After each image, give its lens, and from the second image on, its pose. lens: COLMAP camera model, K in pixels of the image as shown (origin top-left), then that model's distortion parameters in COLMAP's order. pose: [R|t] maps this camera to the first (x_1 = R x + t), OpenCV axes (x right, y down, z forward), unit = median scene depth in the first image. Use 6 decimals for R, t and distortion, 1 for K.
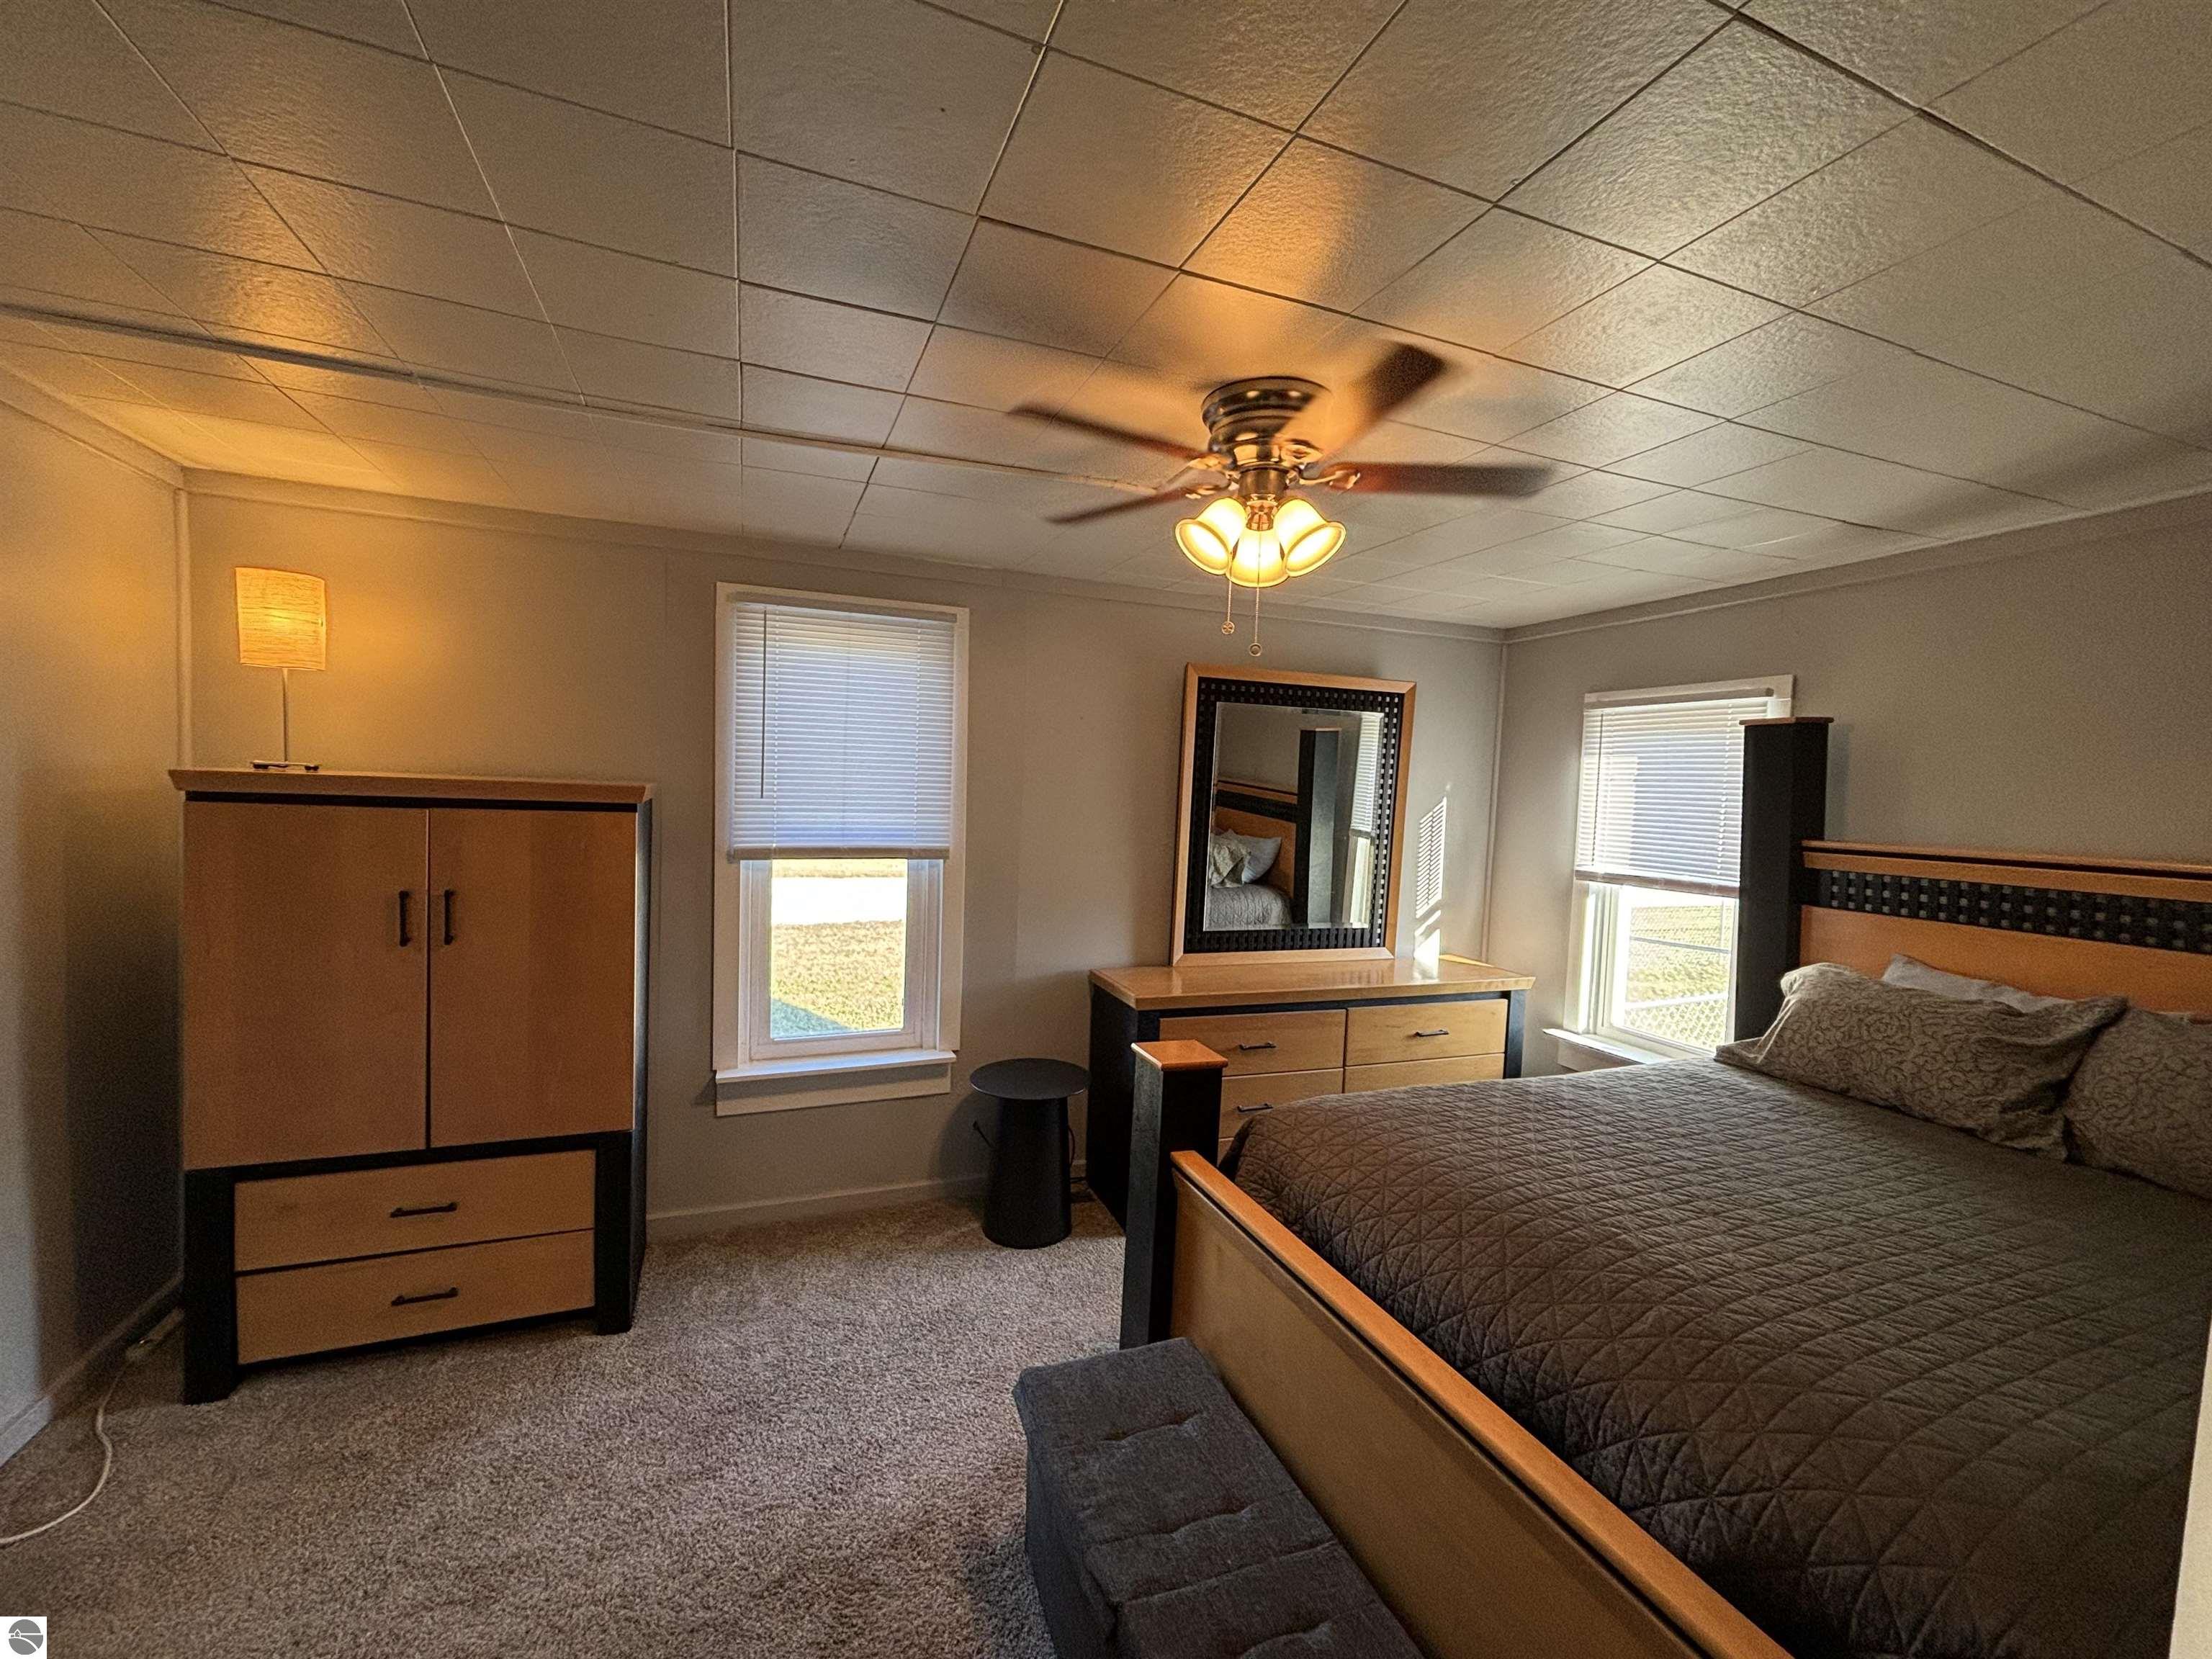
lens RADIAL K [[894.0, 0, 1102.7], [0, 894.0, 830.7], [0, 0, 1]] dist [-0.000392, -0.000290]
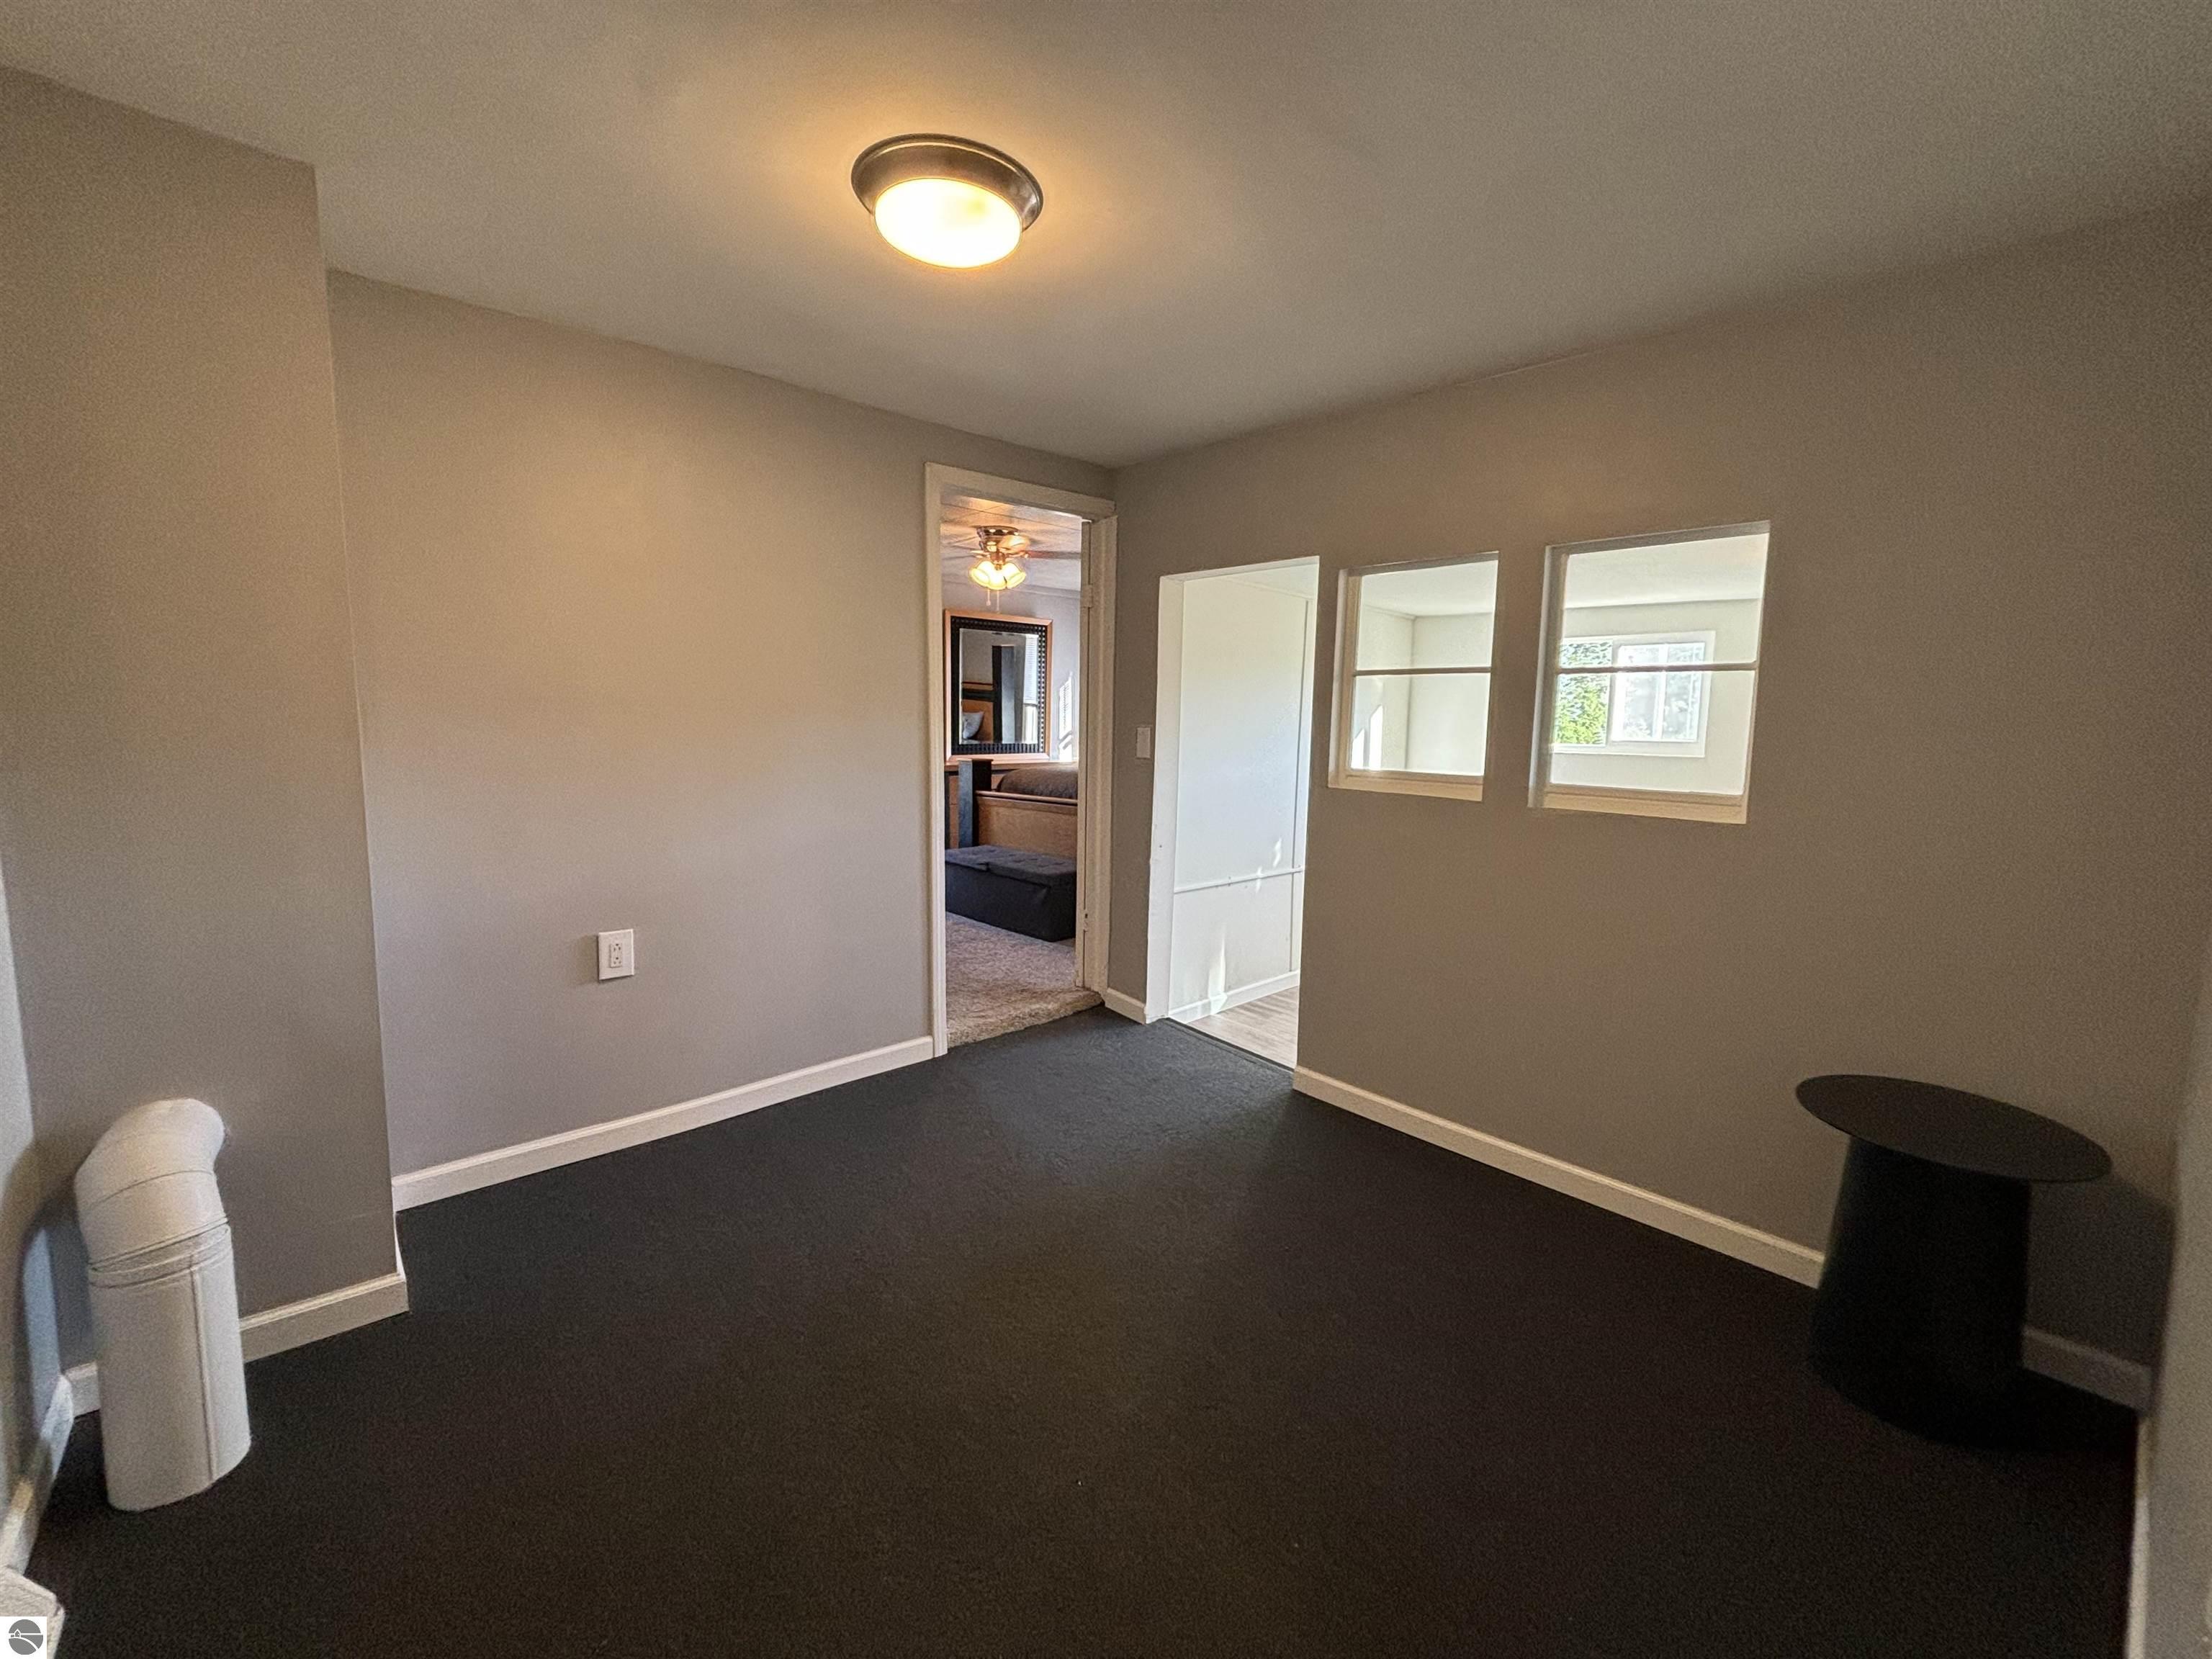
lens RADIAL K [[894.0, 0, 1102.7], [0, 894.0, 830.7], [0, 0, 1]] dist [-0.000392, -0.000290]
pose [[0.930340, -0.084173, 0.356908, -0.360696], [0.057358, 0.994722, 0.085083, 0.171957], [-0.362186, -0.058684, 0.930257, -1.123879]]
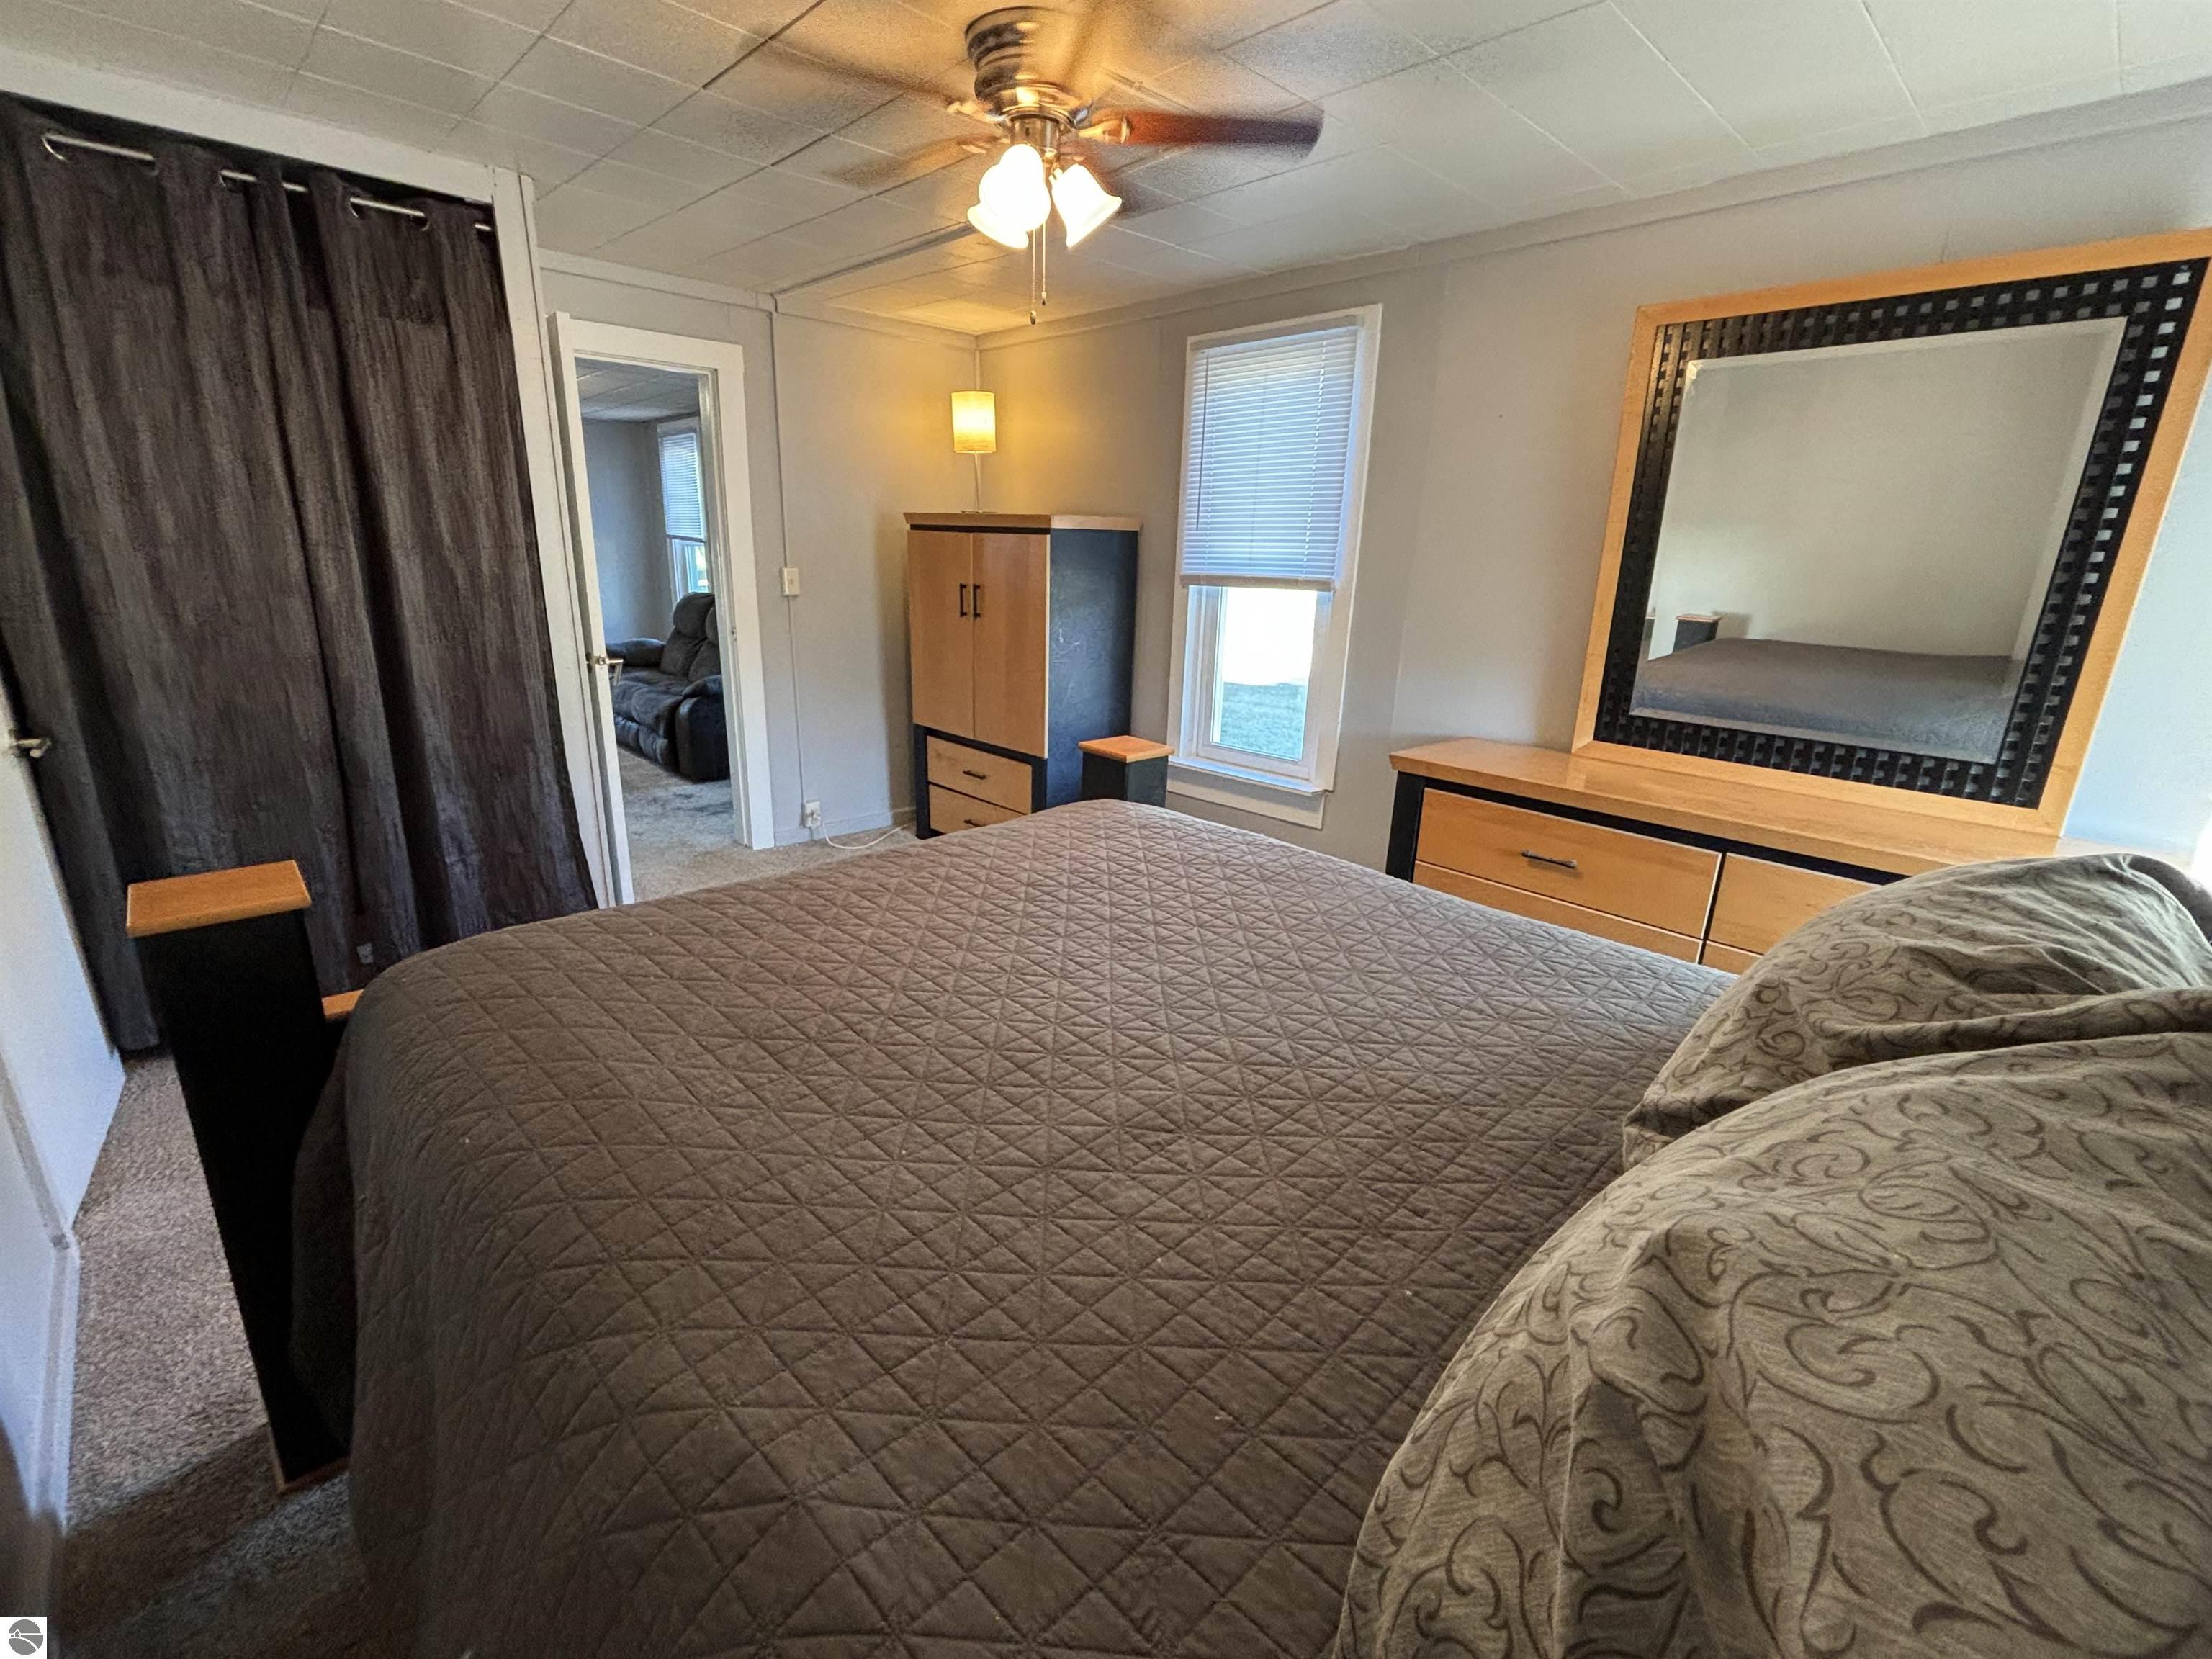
lens RADIAL K [[954.3, 0, 1106.0], [0, 954.3, 829.5], [0, 0, 1]] dist [0.001673, -0.000124]
pose [[0.400017, 0.241318, -0.884167, 0.686172], [-0.060589, 0.969566, 0.237214, 0.049518], [0.914503, -0.041319, 0.402464, 0.329366]]
